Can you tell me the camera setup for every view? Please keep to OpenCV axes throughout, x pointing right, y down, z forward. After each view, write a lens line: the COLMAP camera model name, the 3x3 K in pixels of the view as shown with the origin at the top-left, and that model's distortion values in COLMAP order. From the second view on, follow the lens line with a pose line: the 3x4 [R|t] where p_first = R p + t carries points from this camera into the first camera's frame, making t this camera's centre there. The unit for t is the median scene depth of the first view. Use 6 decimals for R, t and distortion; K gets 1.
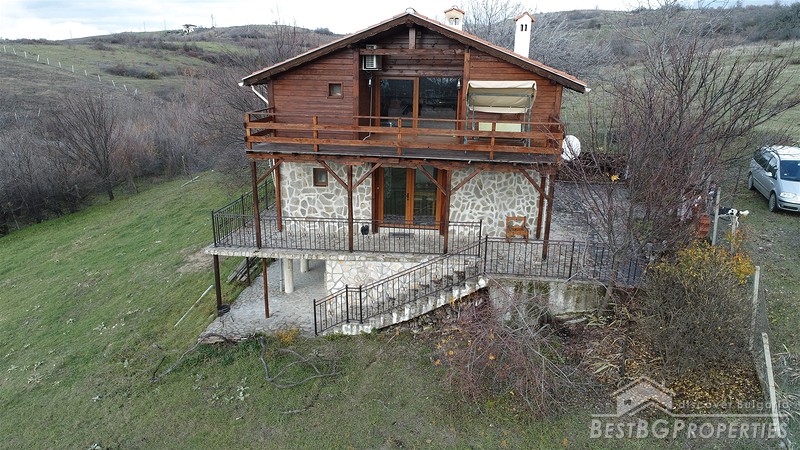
lens RADIAL K [[536.9, 0, 397.6], [0, 536.9, 226.9], [0, 0, 1]] dist [0.002310, -0.001937]
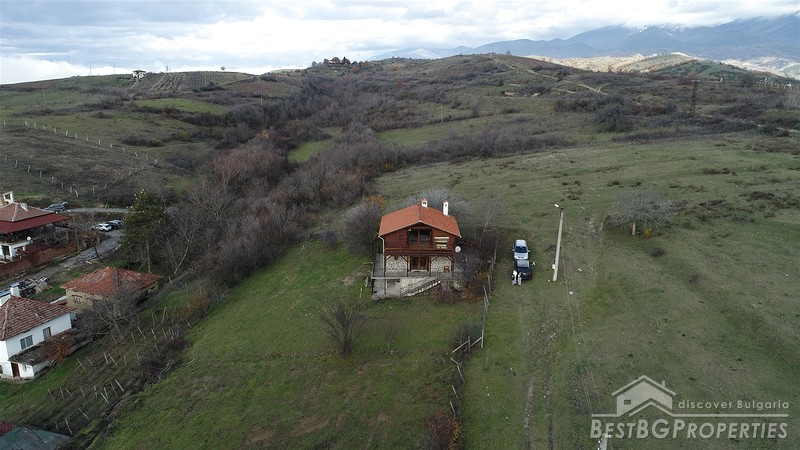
lens RADIAL K [[536.9, 0, 397.7], [0, 536.9, 227.2], [0, 0, 1]] dist [0.002310, -0.001937]
pose [[0.991468, -0.034189, 0.125787, -0.642421], [0.039129, 0.998548, -0.037014, -0.175866], [-0.124339, 0.041620, 0.991367, -2.990945]]
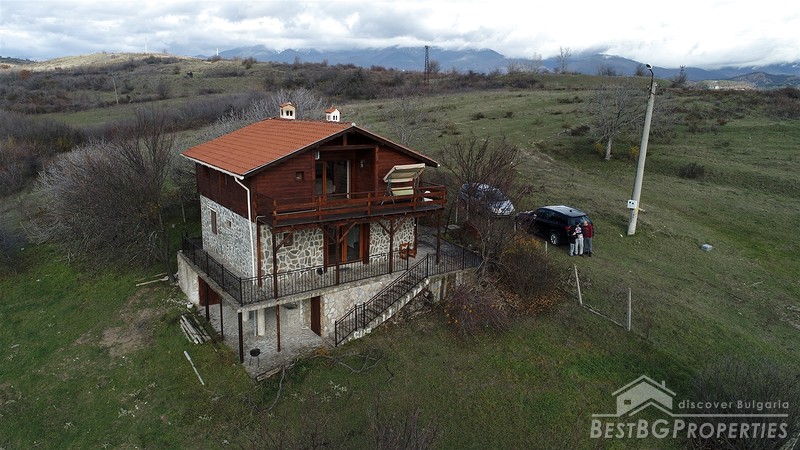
lens RADIAL K [[536.9, 0, 398.6], [0, 536.9, 224.8], [0, 0, 1]] dist [0.002310, -0.001937]
pose [[0.733950, -0.143220, 0.663932, -0.868375], [0.191798, 0.981434, -0.000316, -0.078012], [-0.651560, 0.127573, 0.747793, -0.203778]]
